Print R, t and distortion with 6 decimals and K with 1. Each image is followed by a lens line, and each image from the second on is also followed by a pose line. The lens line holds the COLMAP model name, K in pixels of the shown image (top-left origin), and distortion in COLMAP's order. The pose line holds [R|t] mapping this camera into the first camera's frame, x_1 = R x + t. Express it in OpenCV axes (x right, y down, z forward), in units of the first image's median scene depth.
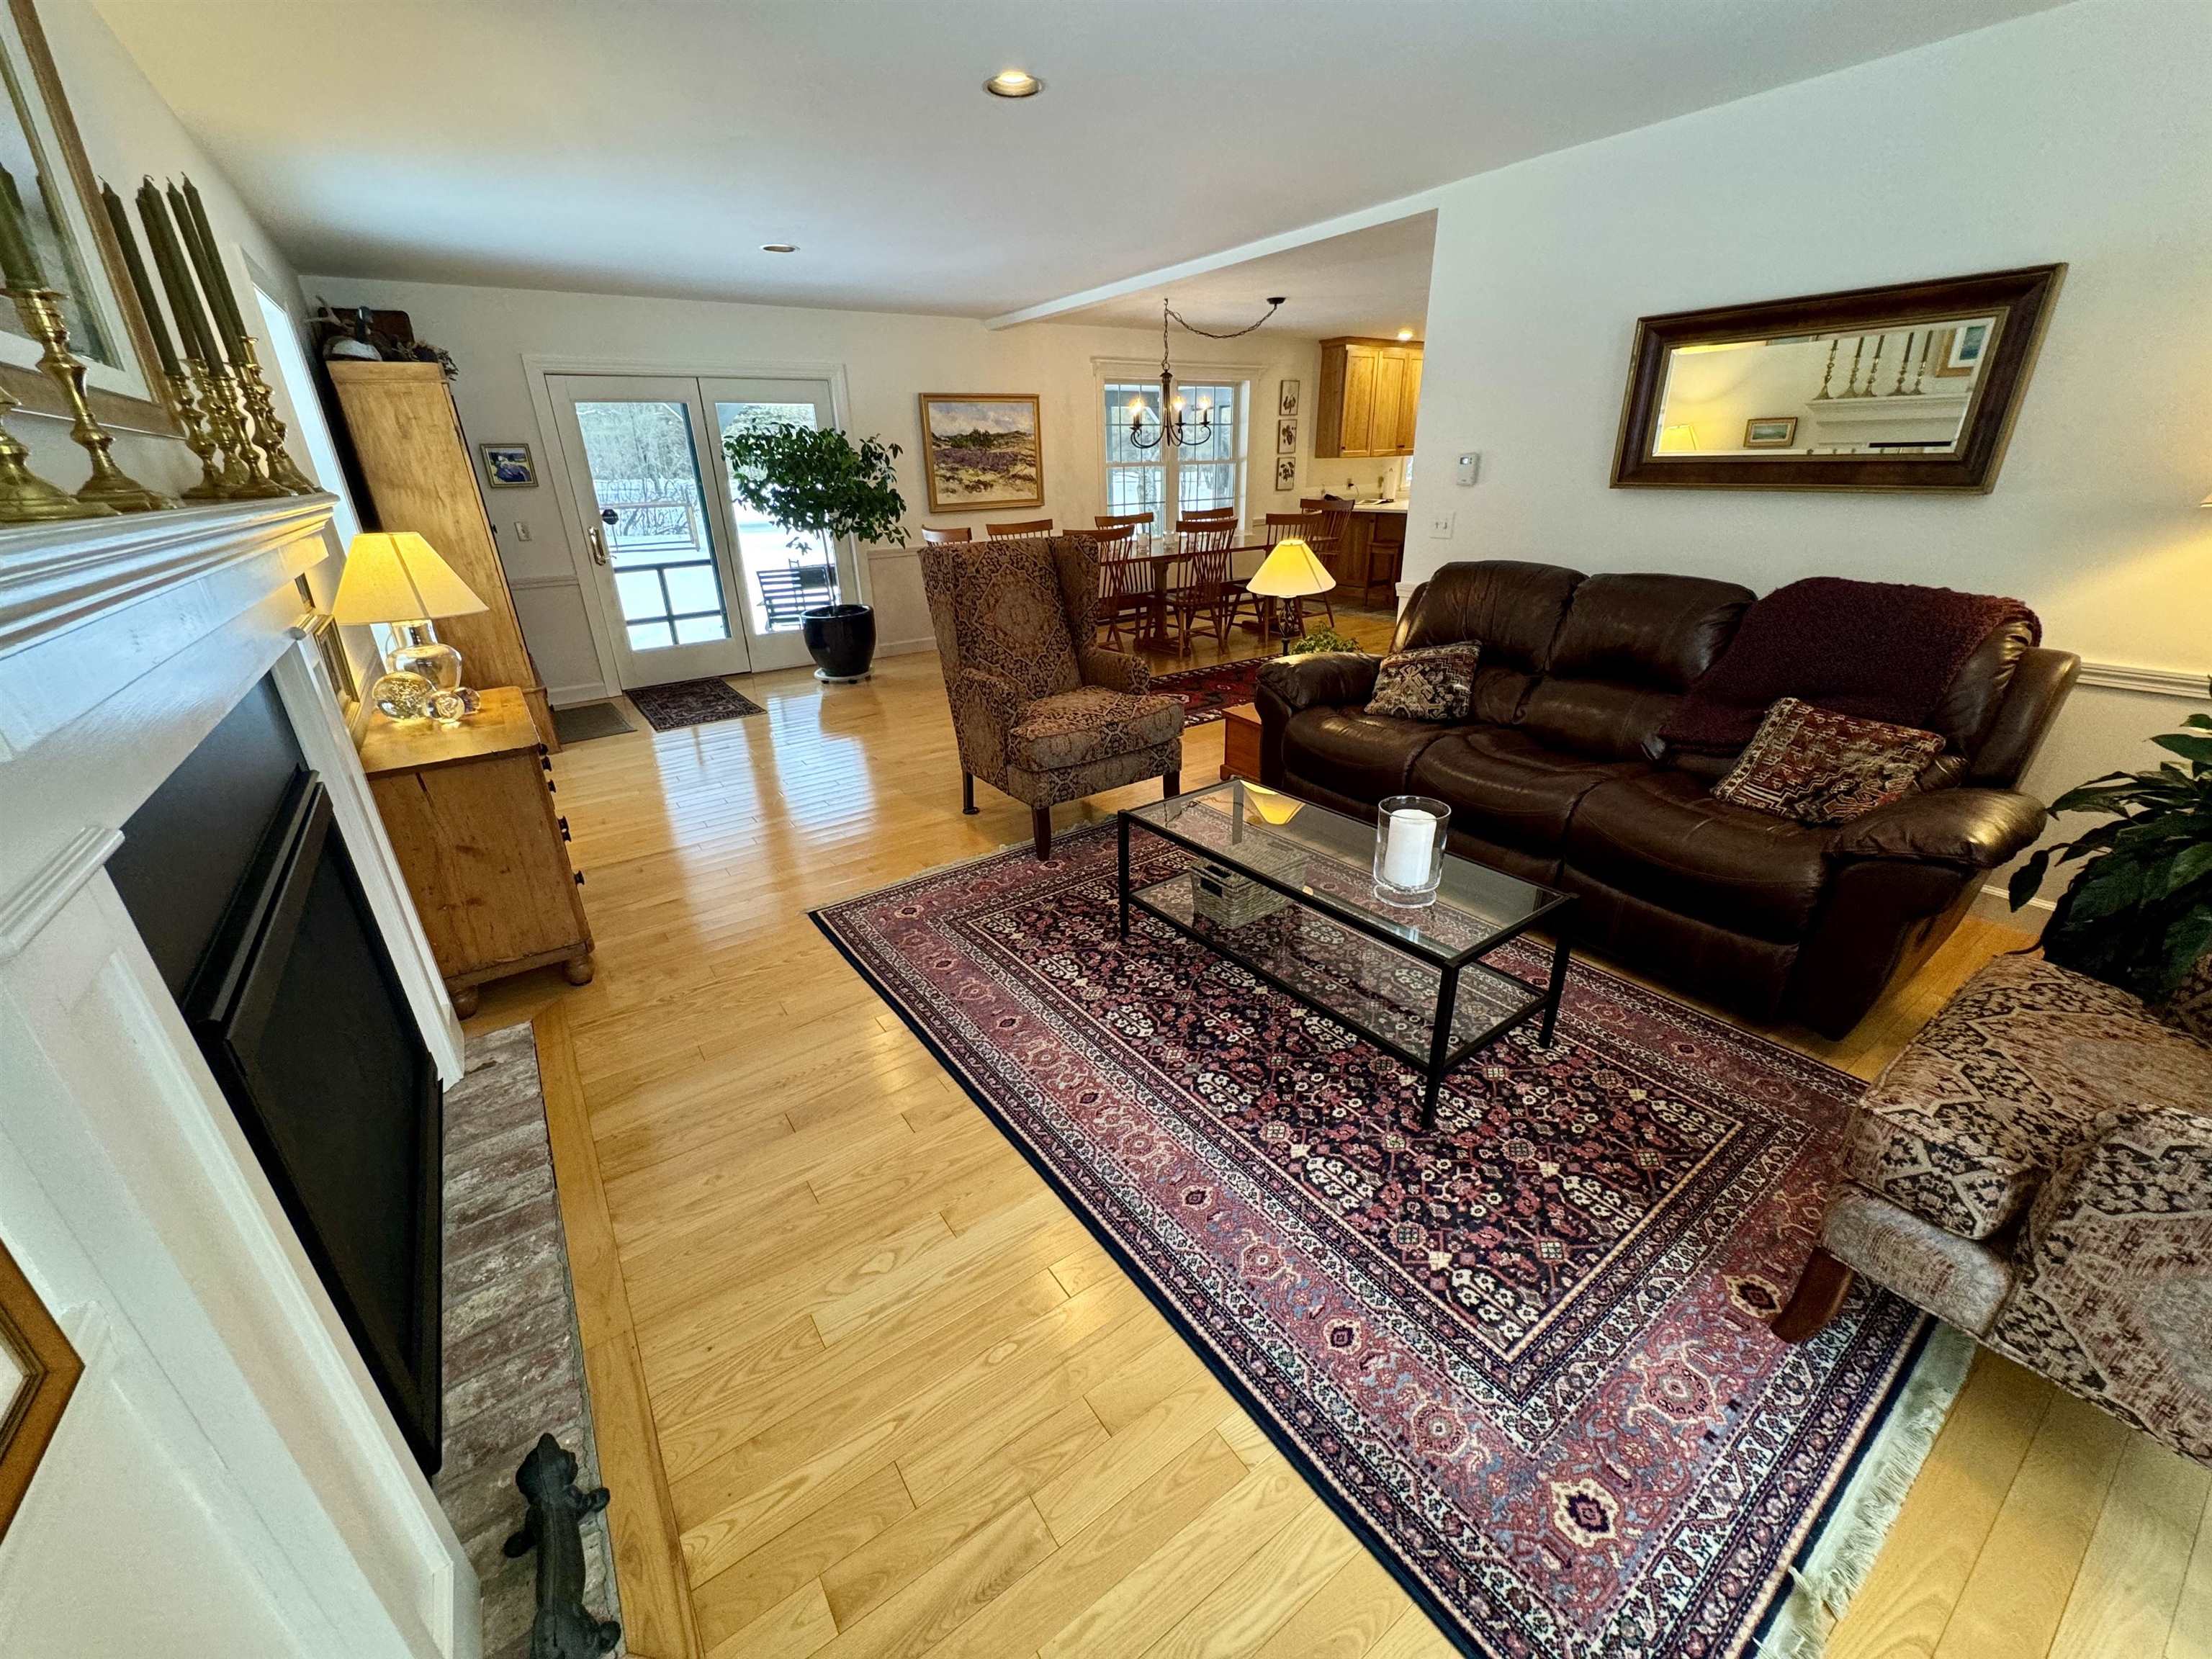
lens RADIAL K [[881.3, 0, 1106.5], [0, 881.3, 832.7], [0, 0, 1]] dist [-0.001139, -0.000141]
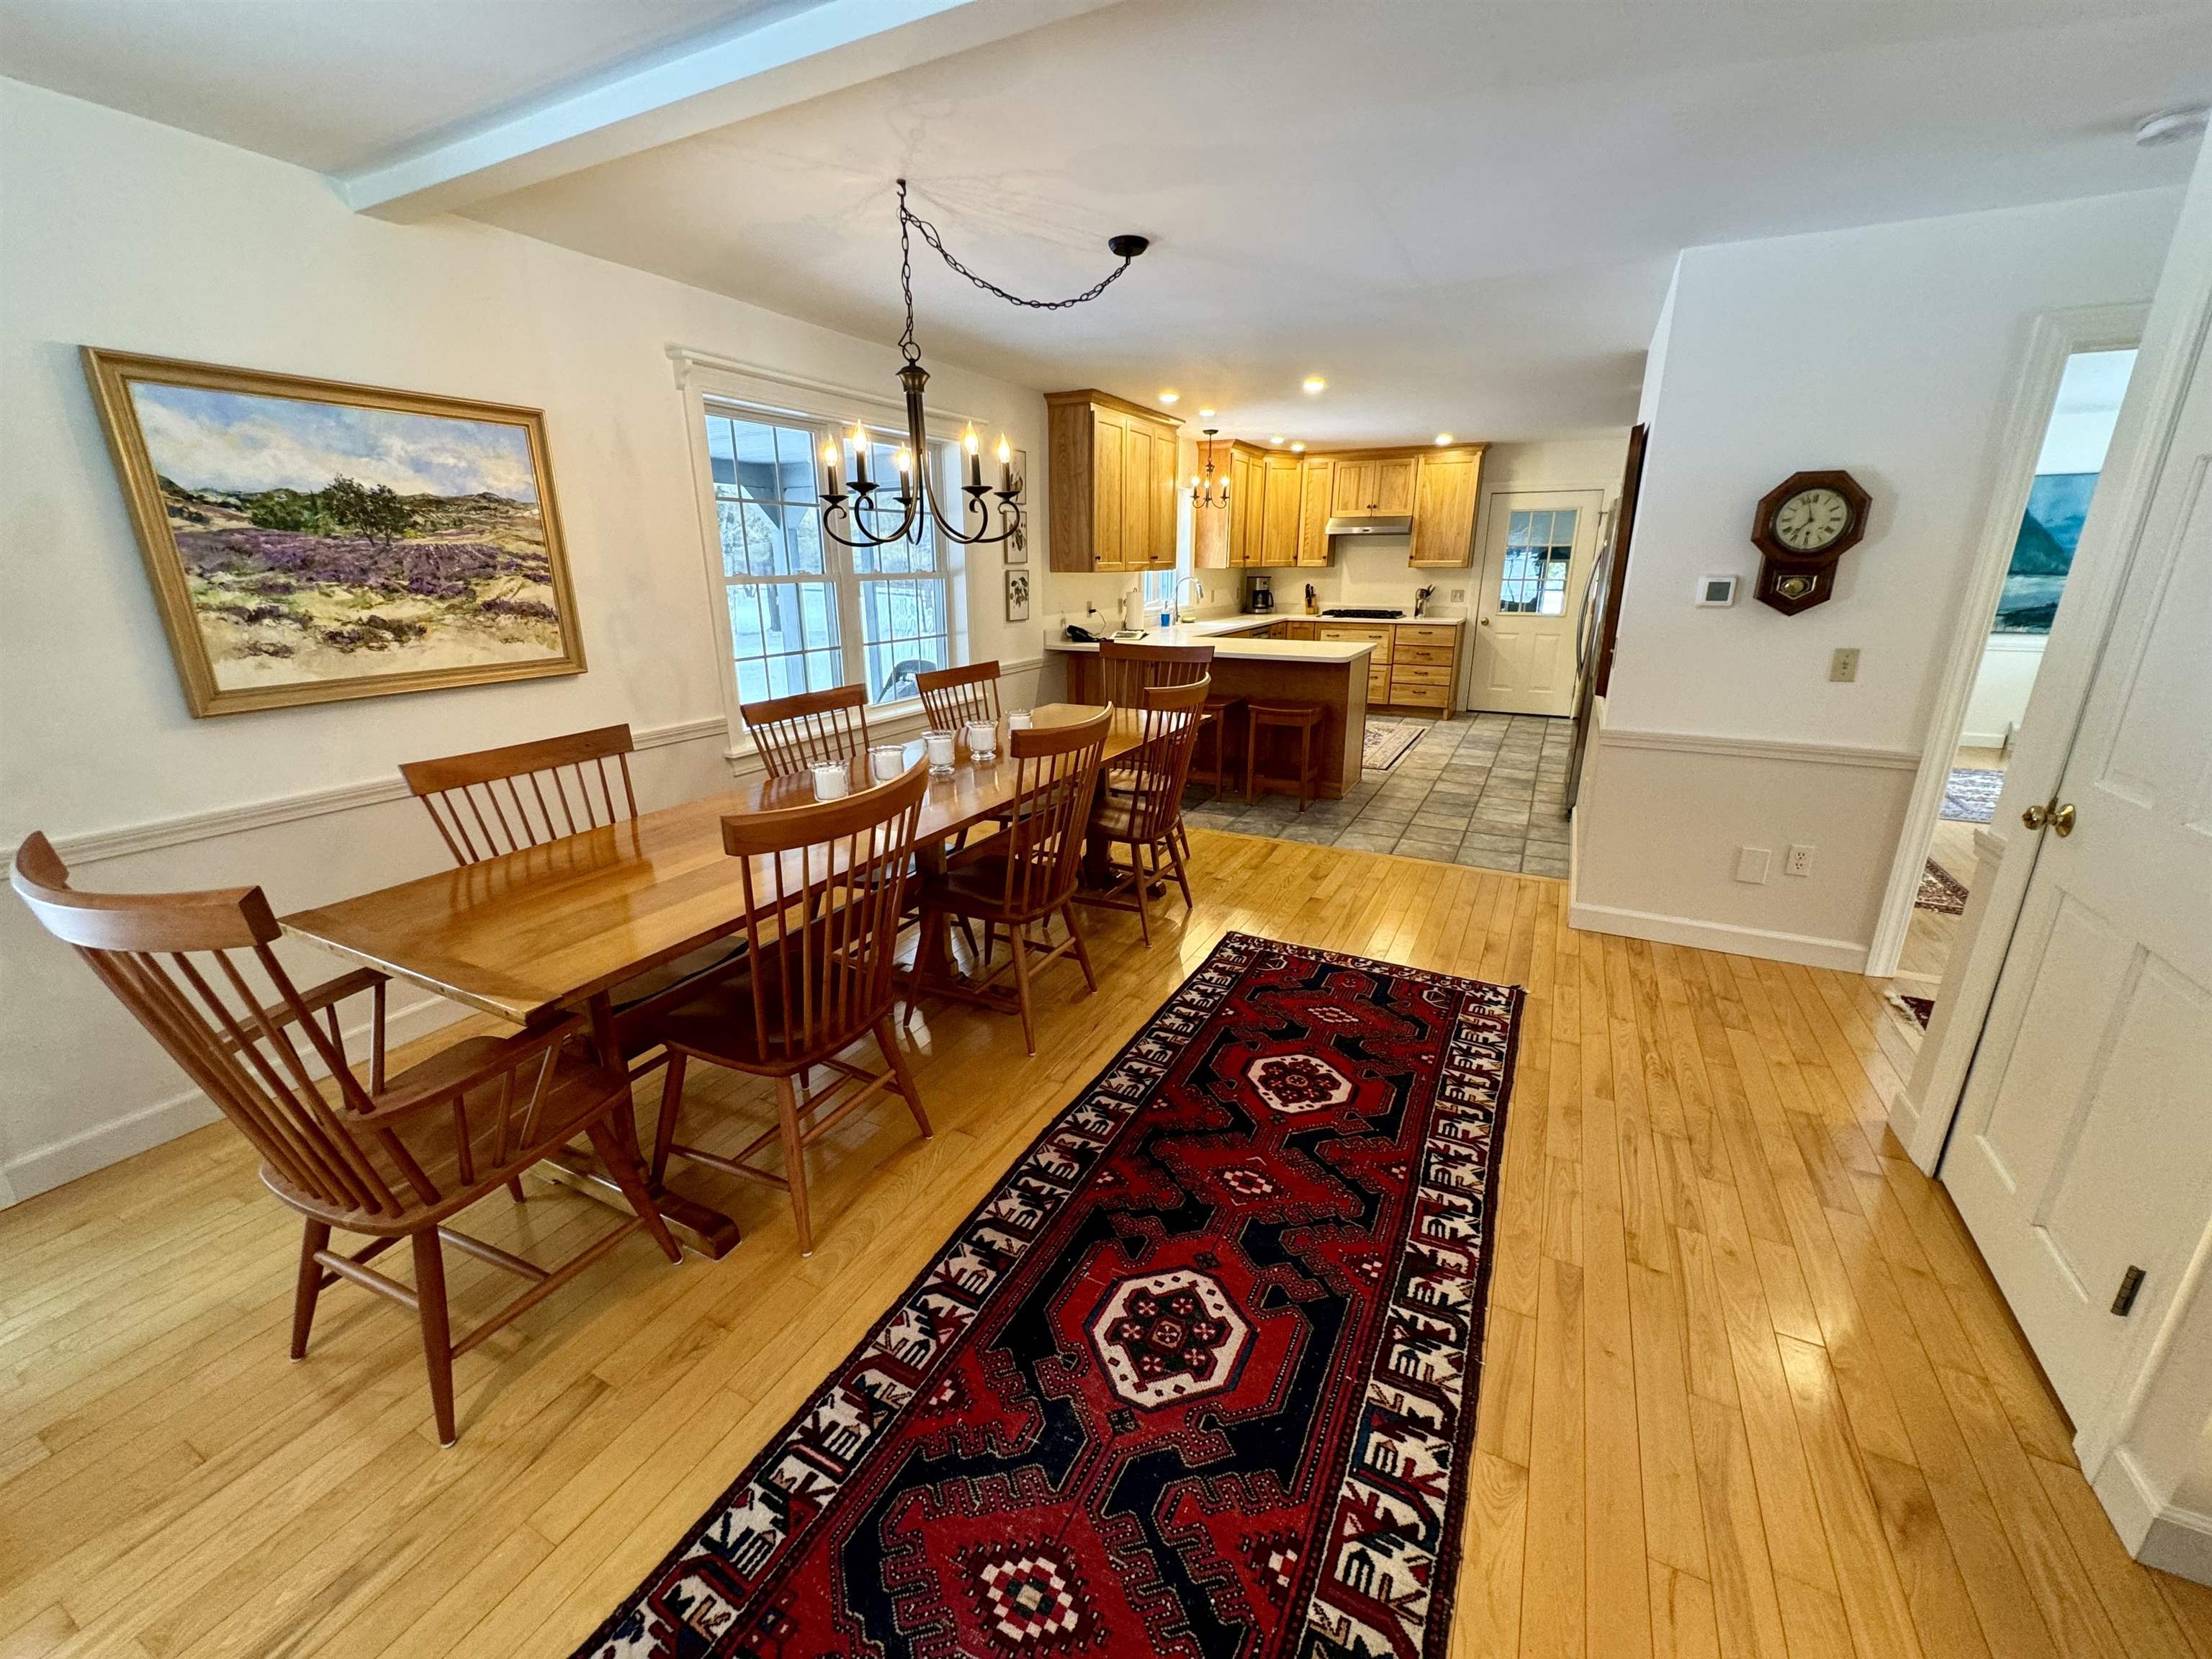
lens RADIAL K [[881.3, 0, 1104.2], [0, 881.3, 824.5], [0, 0, 1]] dist [-0.001139, -0.000141]
pose [[0.882346, -0.114162, 0.456545, -0.055205], [0.167921, 0.982644, -0.078818, -0.237630], [-0.439623, 0.146208, 0.886202, 0.559726]]
